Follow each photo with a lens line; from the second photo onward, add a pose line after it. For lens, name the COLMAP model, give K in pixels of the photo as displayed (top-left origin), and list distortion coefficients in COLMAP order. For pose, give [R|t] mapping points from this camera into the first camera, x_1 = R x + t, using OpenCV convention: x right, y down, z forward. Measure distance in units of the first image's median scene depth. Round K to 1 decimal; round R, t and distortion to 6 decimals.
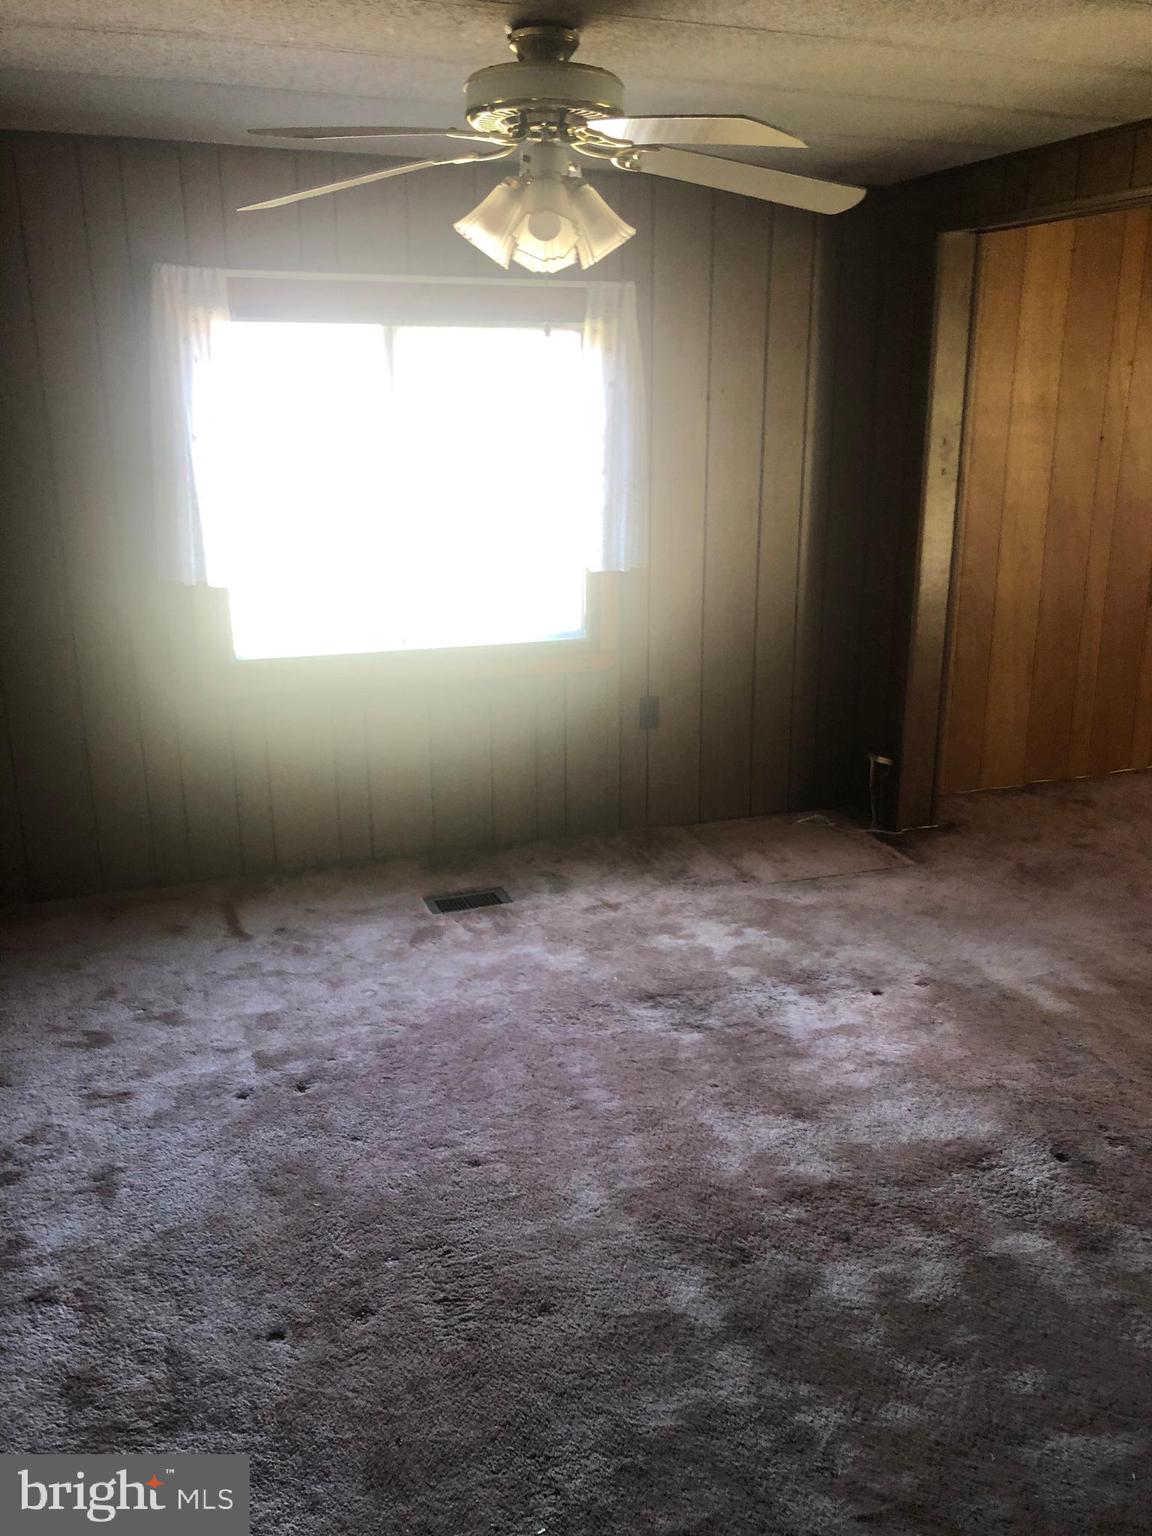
lens RADIAL K [[1250.6, 0, 576.0], [0, 1250.6, 768.0], [0, 0, 1]] dist [0.056584, -0.059629]
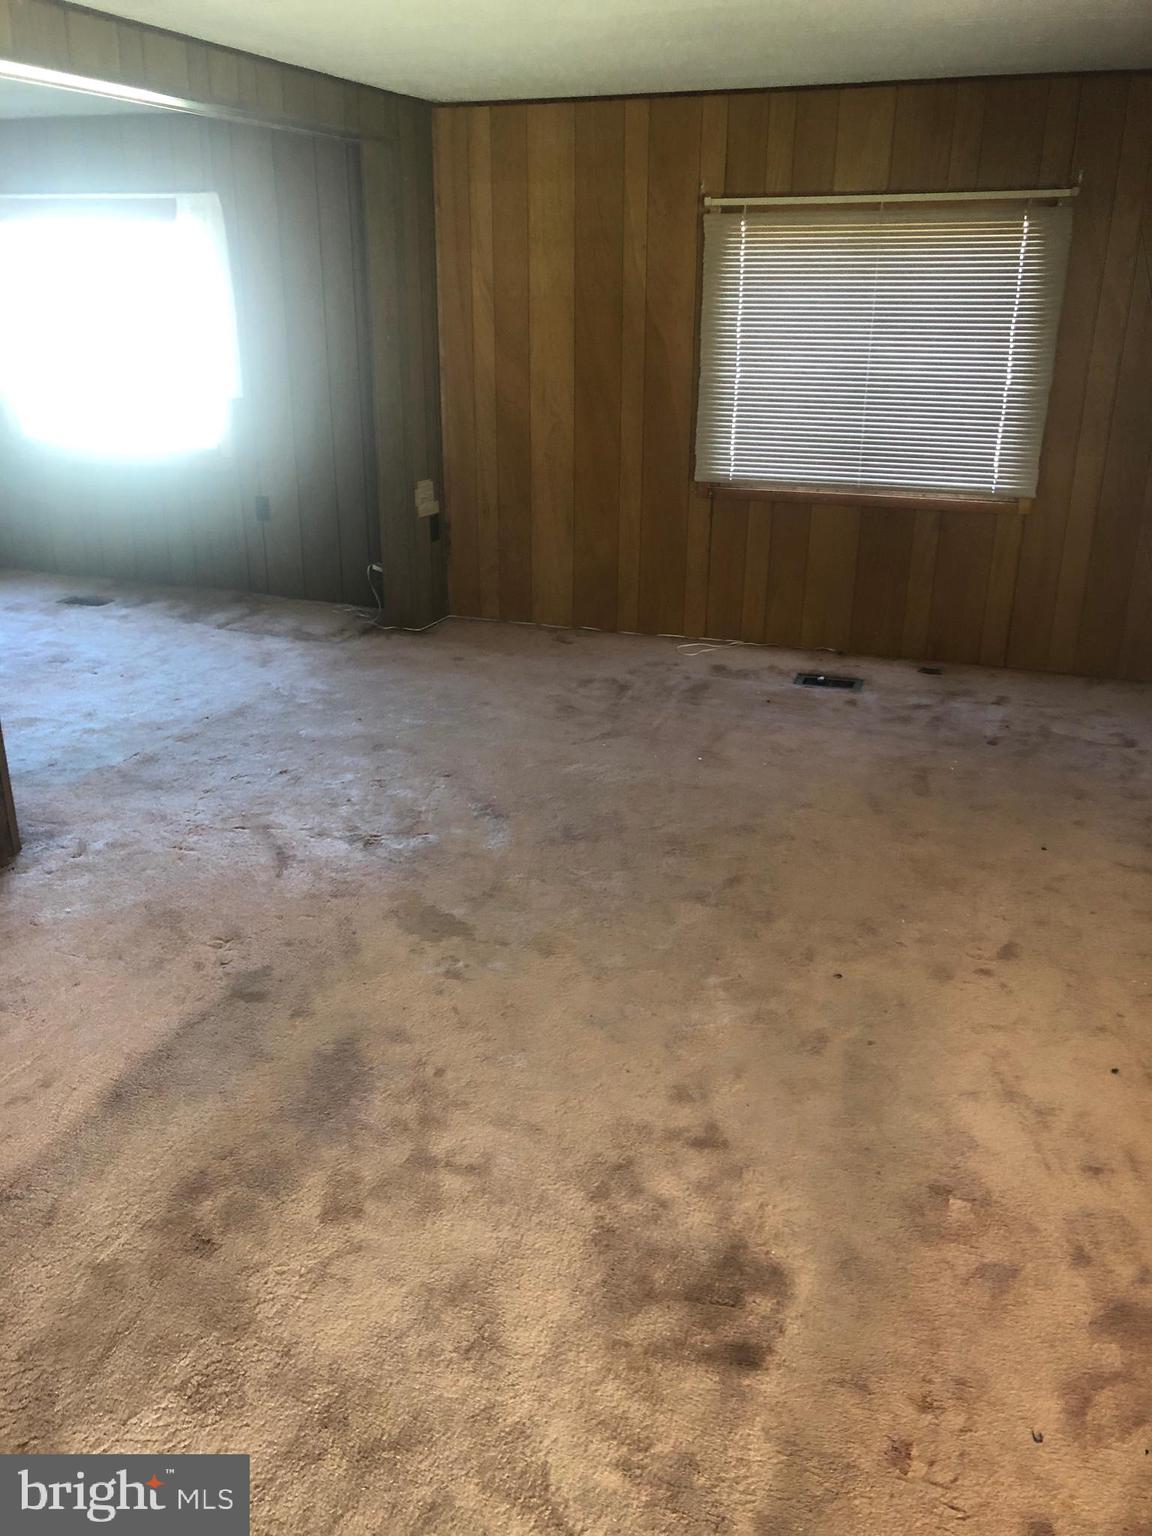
lens RADIAL K [[1250.6, 0, 576.0], [0, 1250.6, 768.0], [0, 0, 1]] dist [0.056584, -0.059629]
pose [[0.759255, 0.240384, -0.604771, 1.264154], [-0.185438, 0.970670, 0.153014, -0.043209], [0.623815, -0.004029, 0.781562, 0.119419]]
